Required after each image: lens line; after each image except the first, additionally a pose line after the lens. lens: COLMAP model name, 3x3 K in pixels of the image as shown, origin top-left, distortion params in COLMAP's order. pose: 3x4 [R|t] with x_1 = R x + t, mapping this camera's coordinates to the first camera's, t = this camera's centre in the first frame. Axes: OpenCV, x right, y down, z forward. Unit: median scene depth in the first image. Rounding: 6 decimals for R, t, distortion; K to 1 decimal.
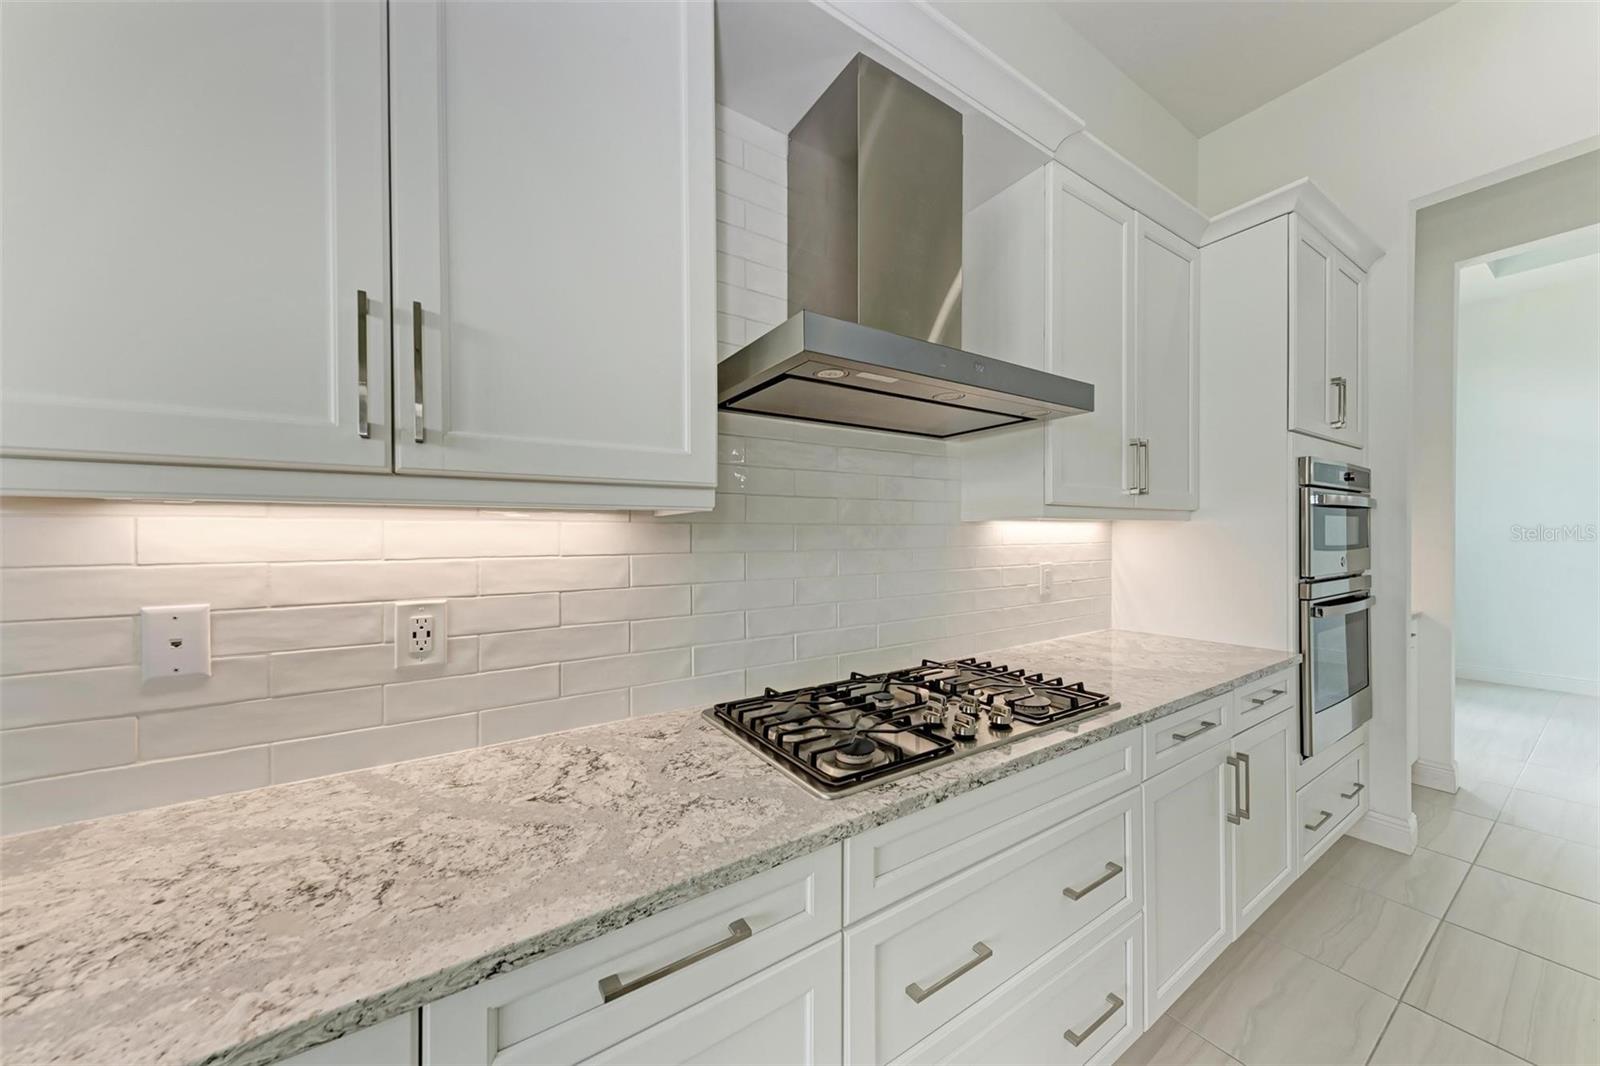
lens RADIAL K [[546.7, 0, 802.7], [0, 546.7, 538.1], [0, 0, 1]] dist [0.000373, -0.000138]
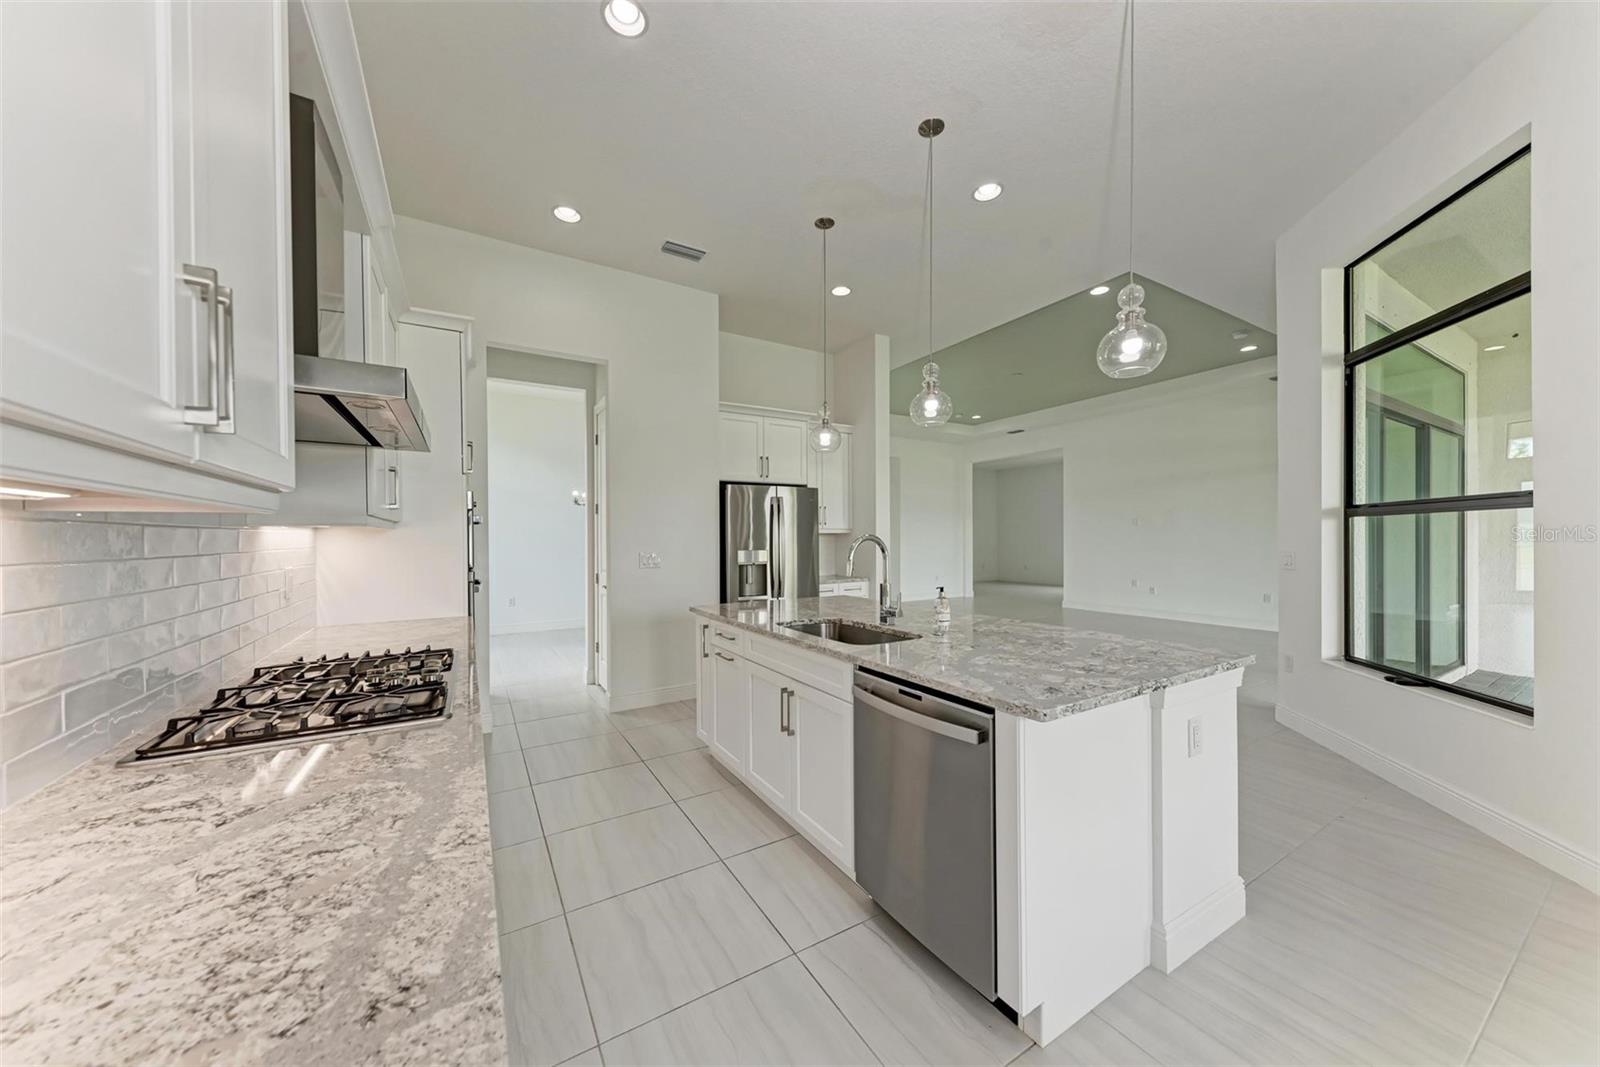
lens RADIAL K [[546.7, 0, 802.7], [0, 546.7, 538.6], [0, 0, 1]] dist [0.000373, -0.000138]
pose [[0.043045, 0.005817, 0.999056, -1.045416], [0.011012, 0.999920, -0.006297, 0.014084], [-0.999012, 0.011273, 0.042978, -0.010292]]
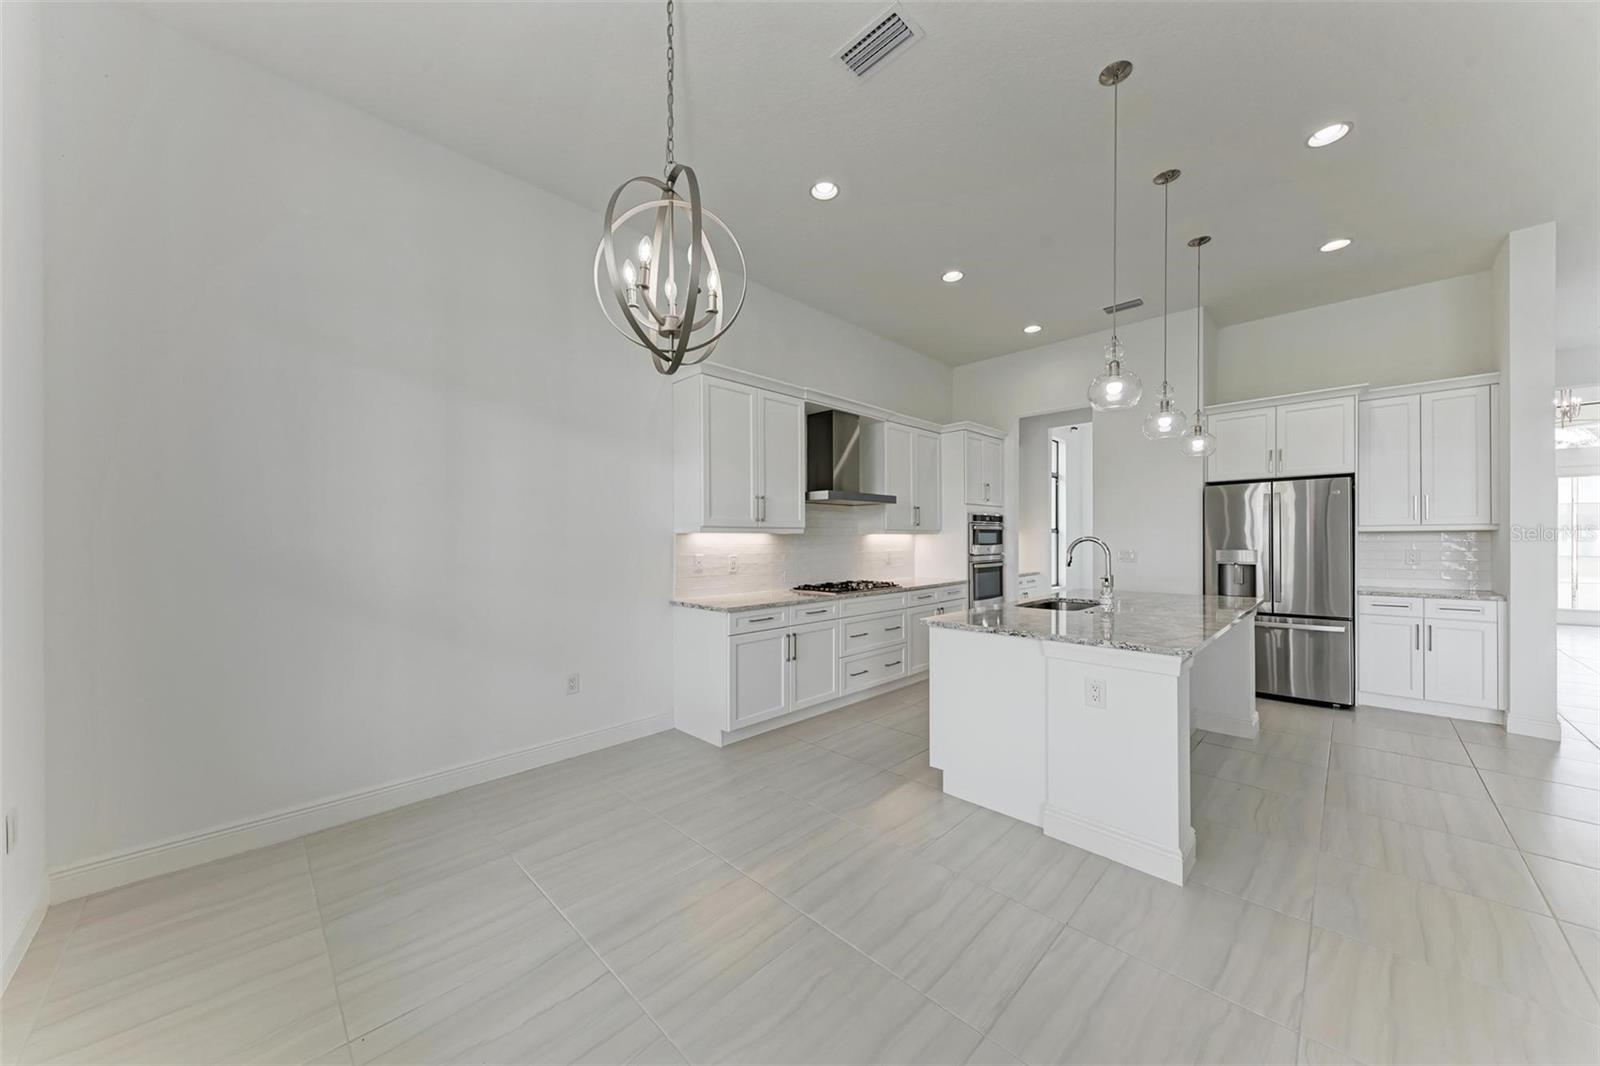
lens RADIAL K [[546.7, 0, 802.7], [0, 546.7, 538.1], [0, 0, 1]] dist [0.000373, -0.000138]
pose [[0.978846, 0.001847, 0.204590, -0.921436], [-0.000405, 0.999975, -0.007091, 0.012694], [-0.204598, 0.006858, 0.978822, -2.769969]]
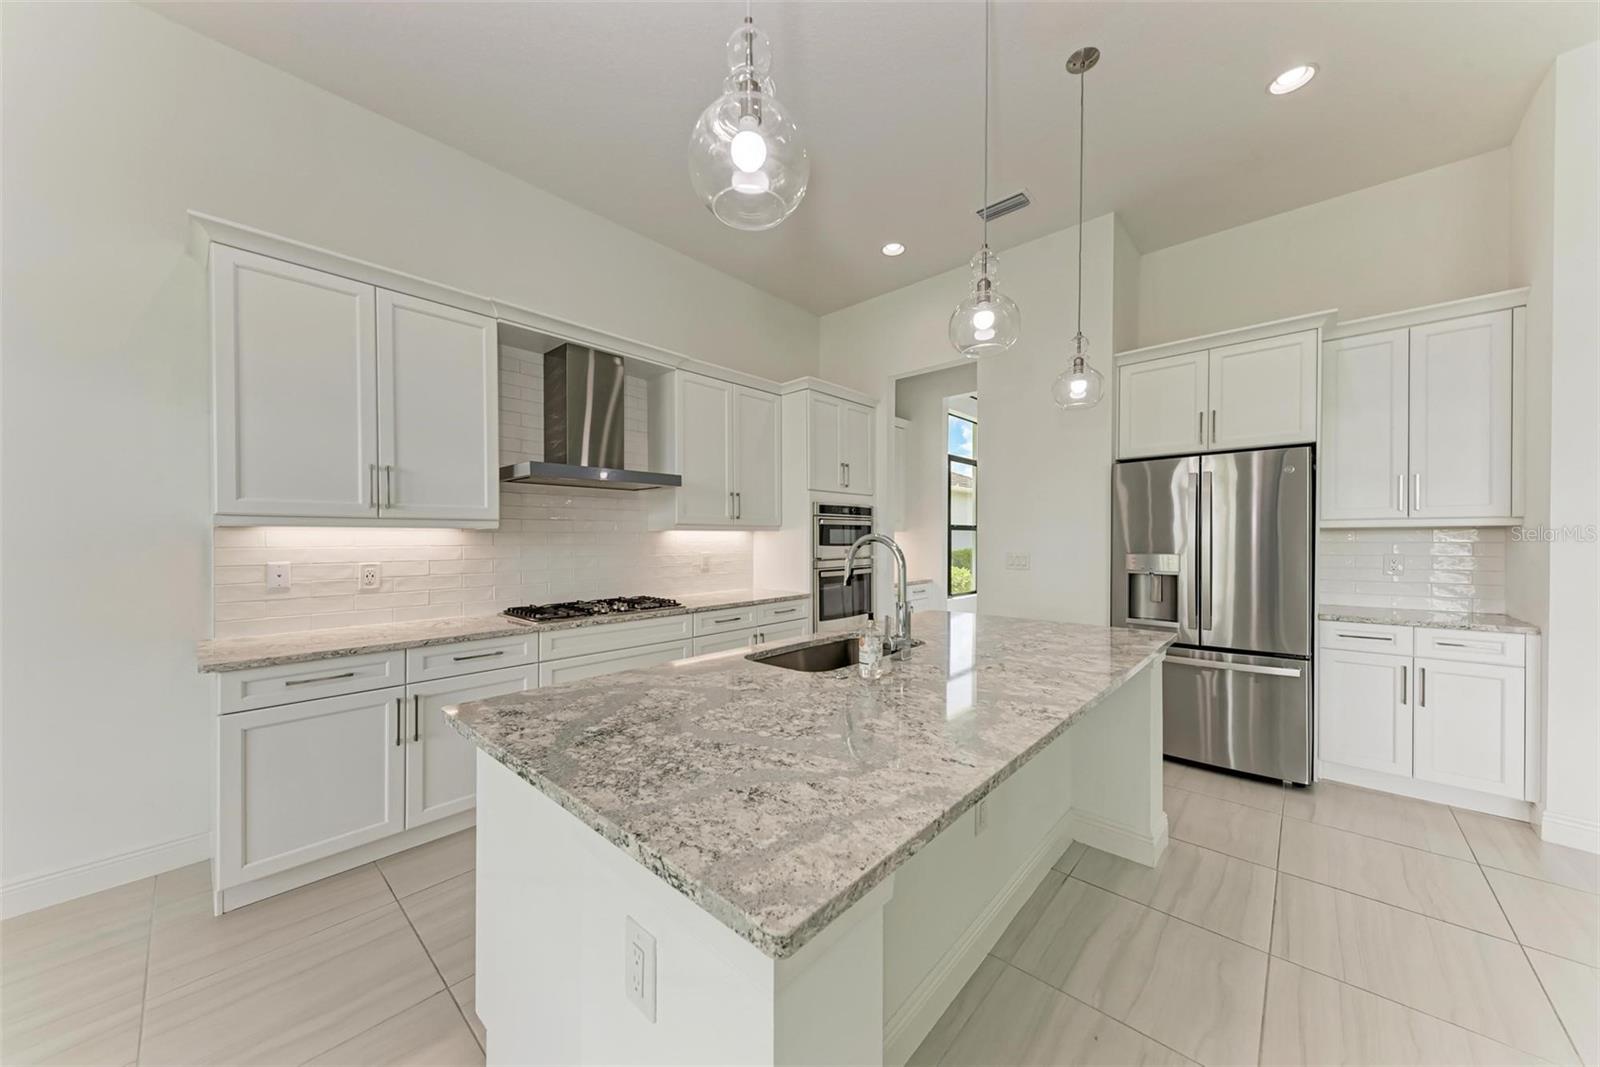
lens RADIAL K [[550.2, 0, 806.3], [0, 550.2, 540.4], [0, 0, 1]] dist [0.004460, -0.000185]
pose [[0.967532, 0.002063, 0.252739, 0.556355], [-0.002245, 0.999997, 0.000431, 0.003273], [-0.252737, -0.000984, 0.967534, -1.796616]]
